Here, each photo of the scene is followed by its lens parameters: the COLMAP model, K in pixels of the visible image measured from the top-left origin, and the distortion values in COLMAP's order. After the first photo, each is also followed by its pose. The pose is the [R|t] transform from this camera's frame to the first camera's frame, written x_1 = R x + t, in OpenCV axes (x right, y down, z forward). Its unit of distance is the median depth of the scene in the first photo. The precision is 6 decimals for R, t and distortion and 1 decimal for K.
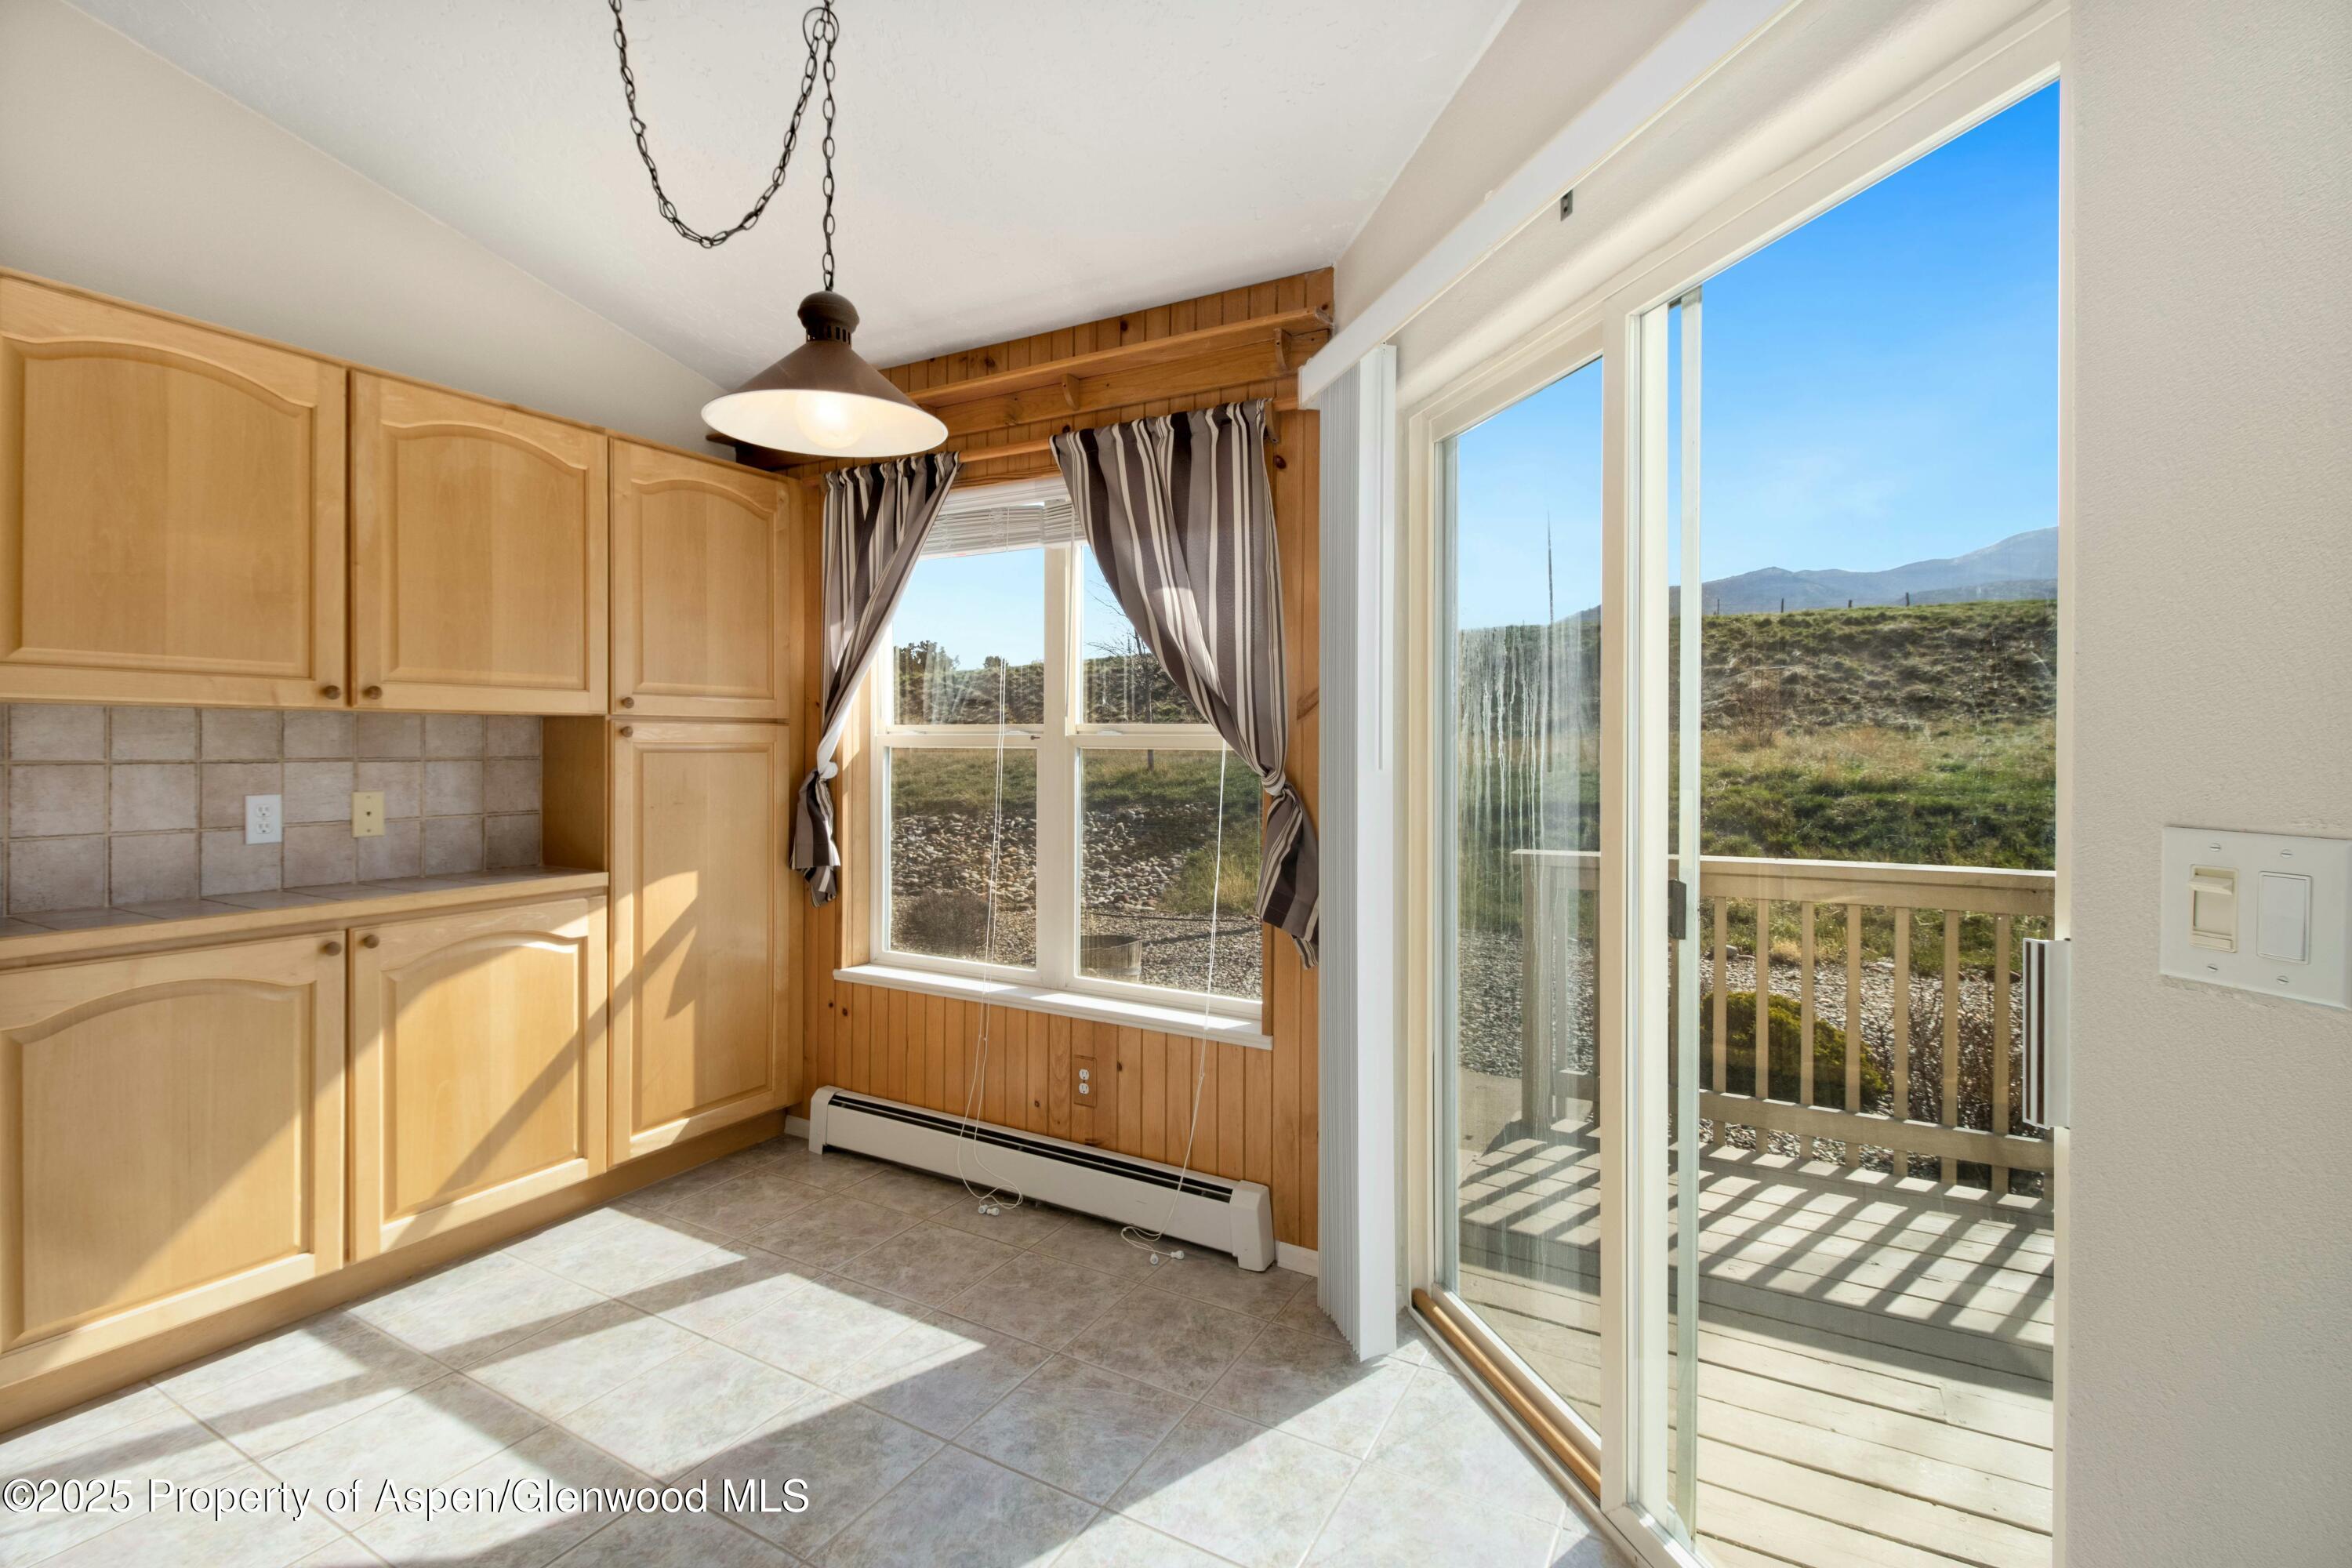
lens RADIAL K [[1113.8, 0, 1175.0], [0, 1113.8, 748.1], [0, 0, 1]] dist [-0.001621, -0.000599]
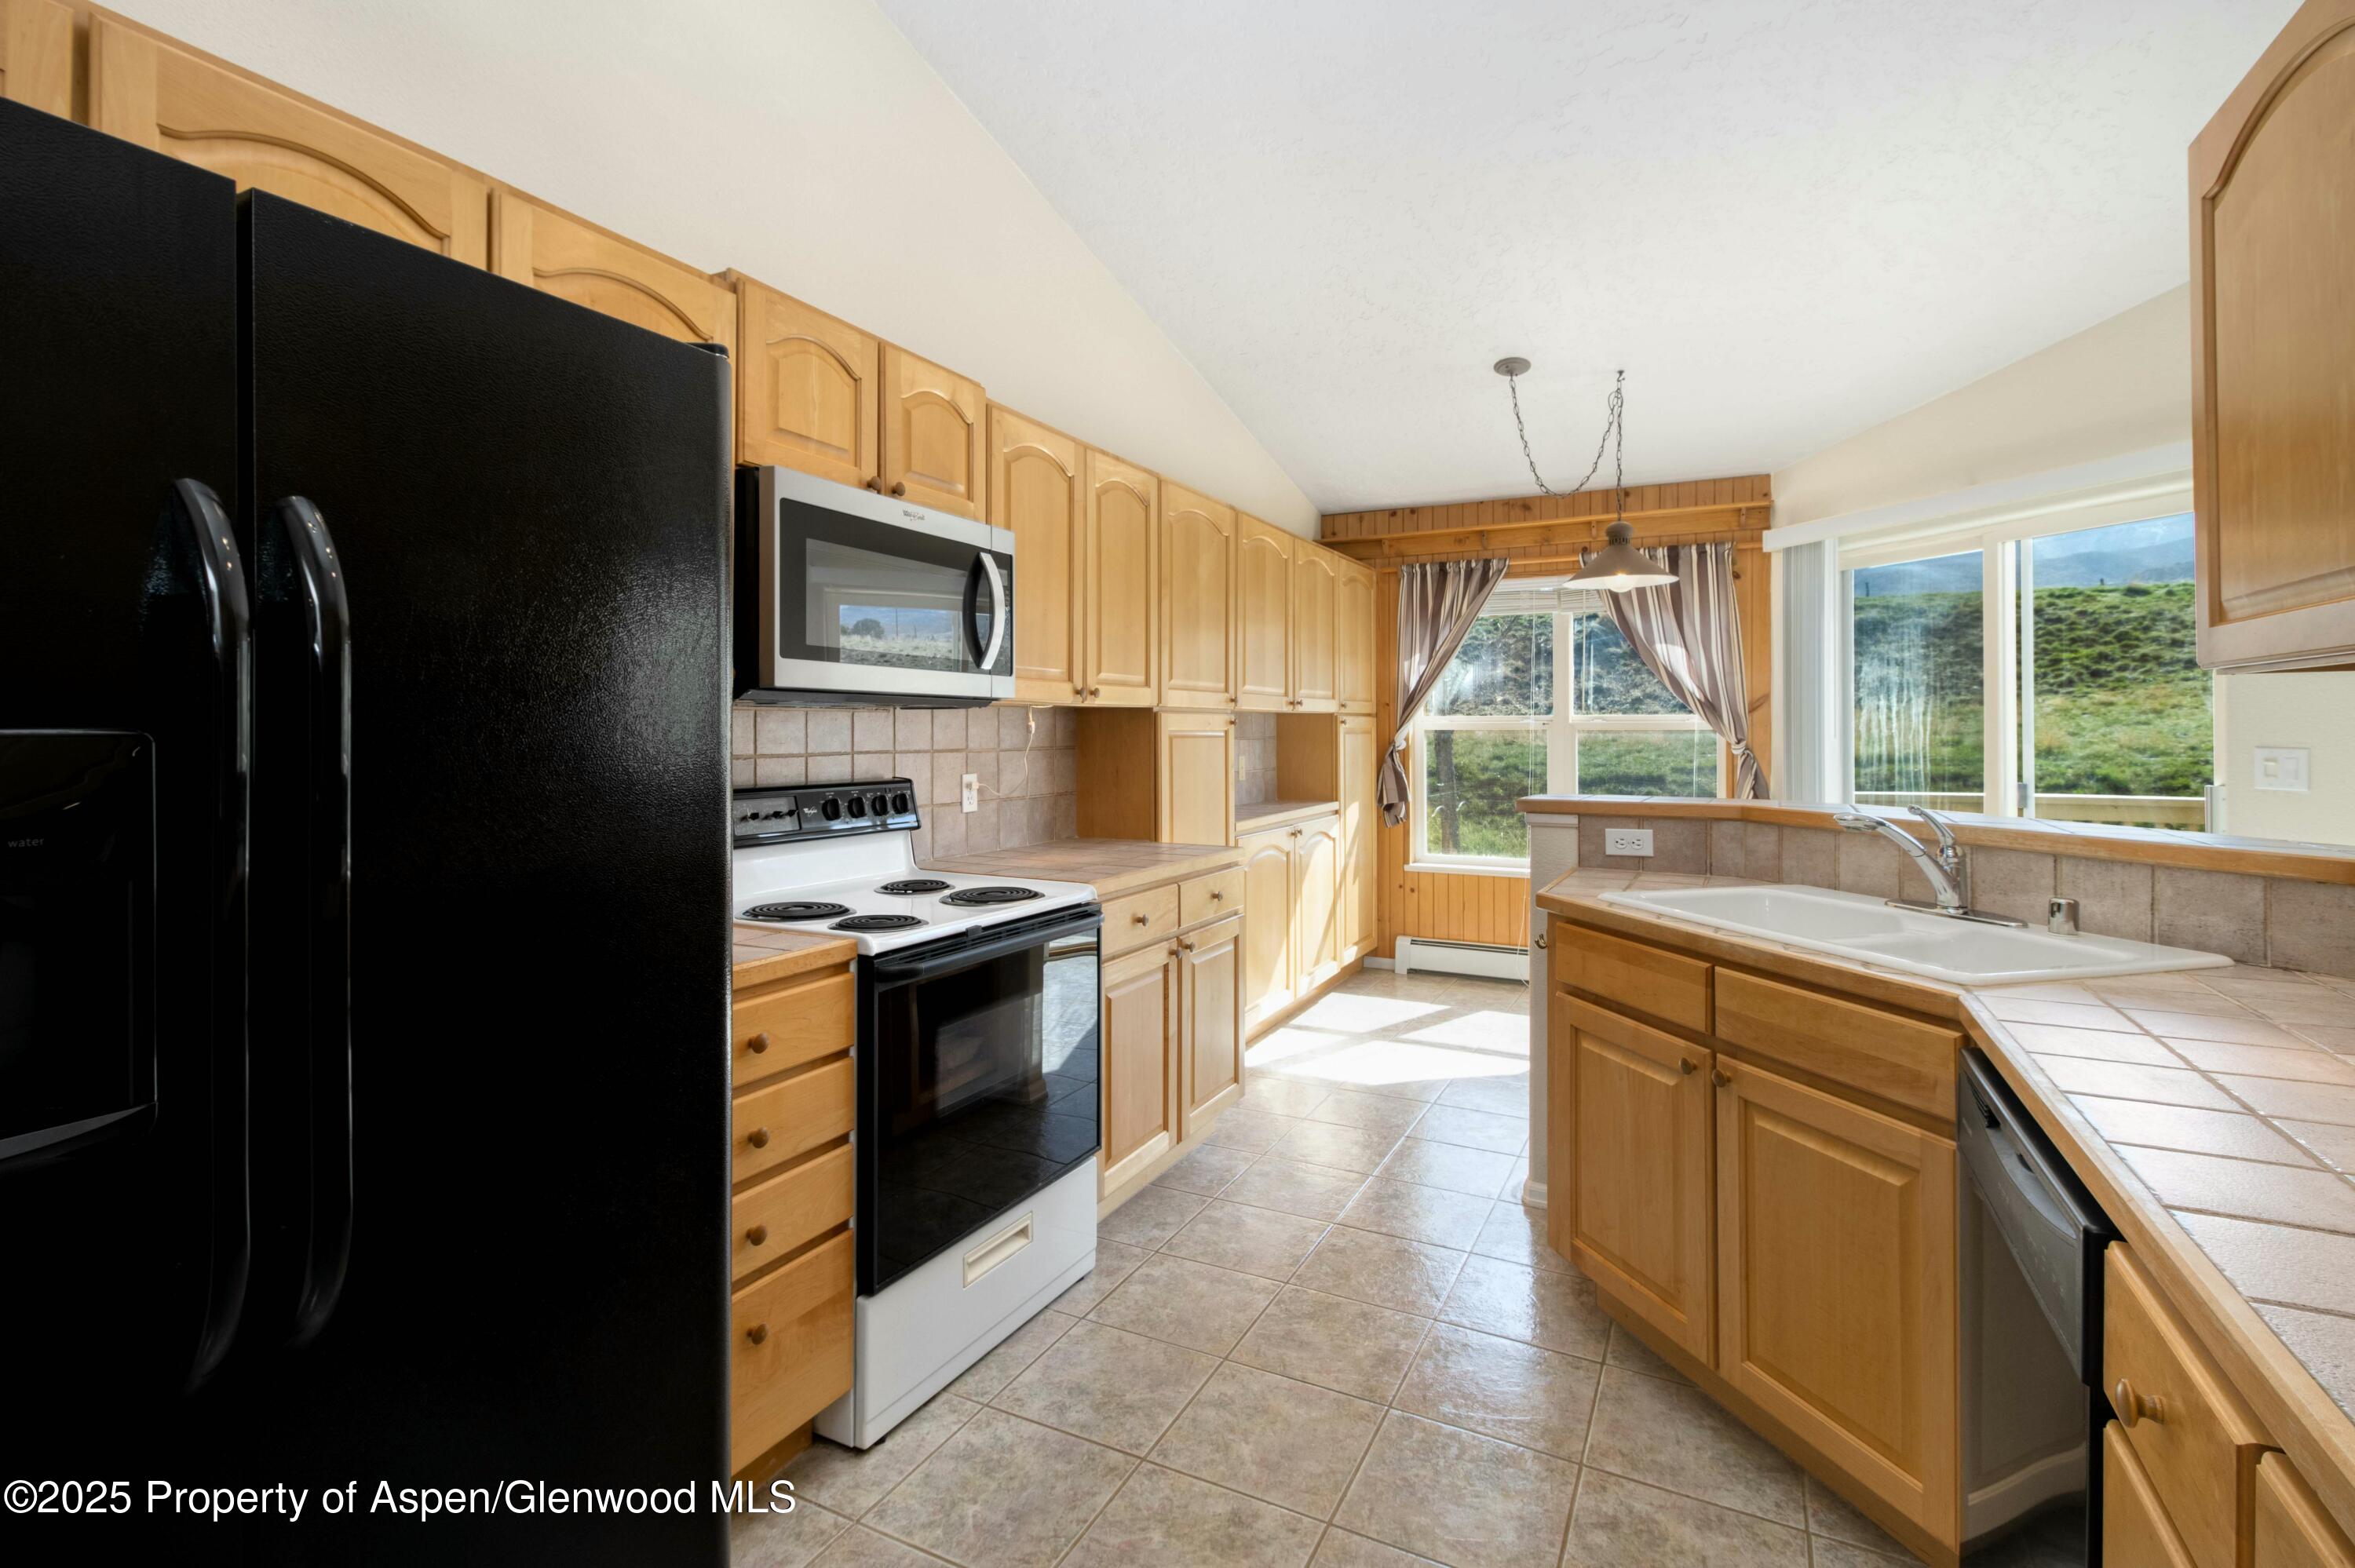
lens RADIAL K [[1109.4, 0, 1162.4], [0, 1109.4, 725.3], [0, 0, 1]] dist [-0.001198, -0.000343]
pose [[0.999563, -0.007227, 0.028671, -0.726893], [0.007429, 0.999948, -0.006954, -0.000099], [-0.028619, 0.007164, 0.999565, -0.655676]]
